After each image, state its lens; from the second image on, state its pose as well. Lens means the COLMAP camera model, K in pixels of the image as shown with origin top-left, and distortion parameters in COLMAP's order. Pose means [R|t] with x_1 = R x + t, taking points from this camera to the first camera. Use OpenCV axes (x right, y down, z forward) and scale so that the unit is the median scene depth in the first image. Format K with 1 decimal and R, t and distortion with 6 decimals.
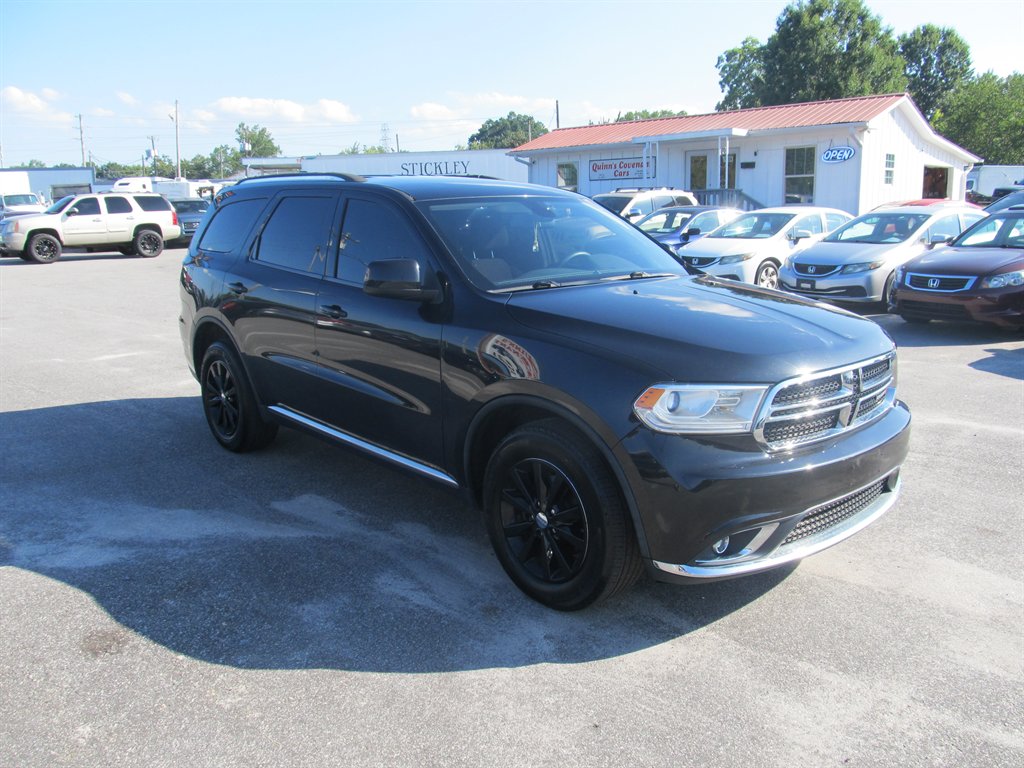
lens RADIAL K [[842.1, 0, 510.9], [0, 842.1, 380.1], [0, 0, 1]] dist [-0.053532, 0.027721]
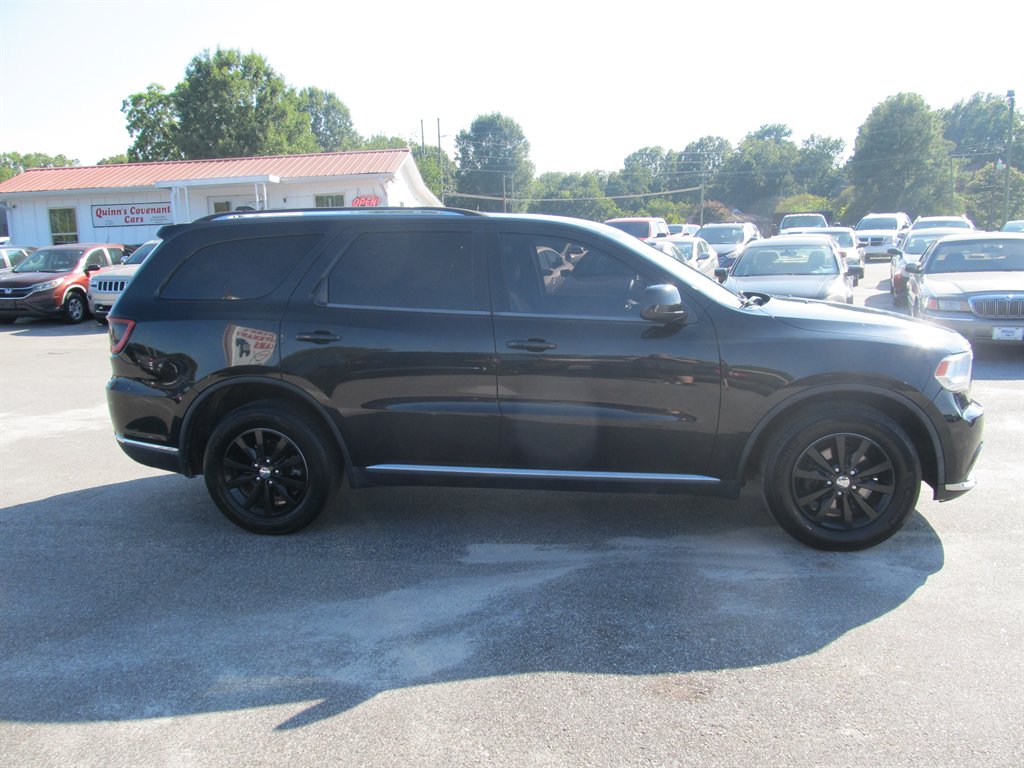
lens RADIAL K [[842.1, 0, 514.8], [0, 842.1, 384.7], [0, 0, 1]] dist [-0.053532, 0.027721]
pose [[0.768235, -0.113190, 0.630082, -0.051979], [0.144764, 0.989465, 0.001245, -0.002387], [-0.623585, 0.090257, 0.776528, 0.015108]]
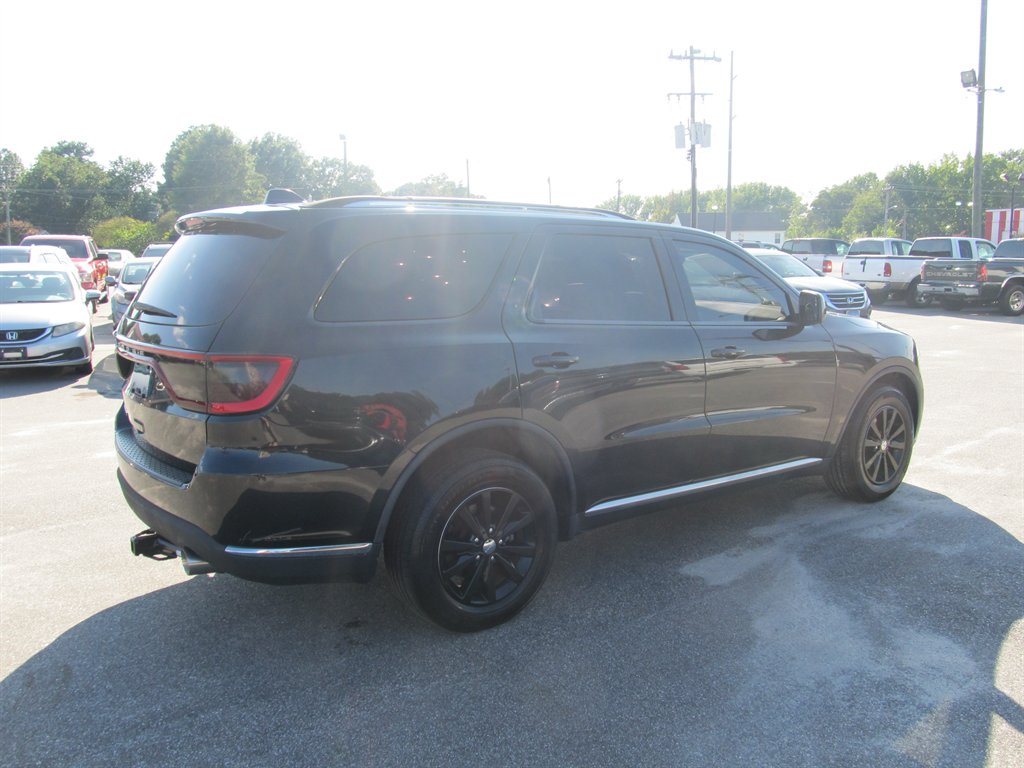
lens RADIAL K [[842.1, 0, 521.0], [0, 842.1, 378.9], [0, 0, 1]] dist [-0.053532, 0.027721]
pose [[0.072753, -0.129281, 0.988935, -0.073457], [0.205479, 0.972234, 0.111982, -0.012856], [-0.975954, 0.195058, 0.097297, 0.069732]]
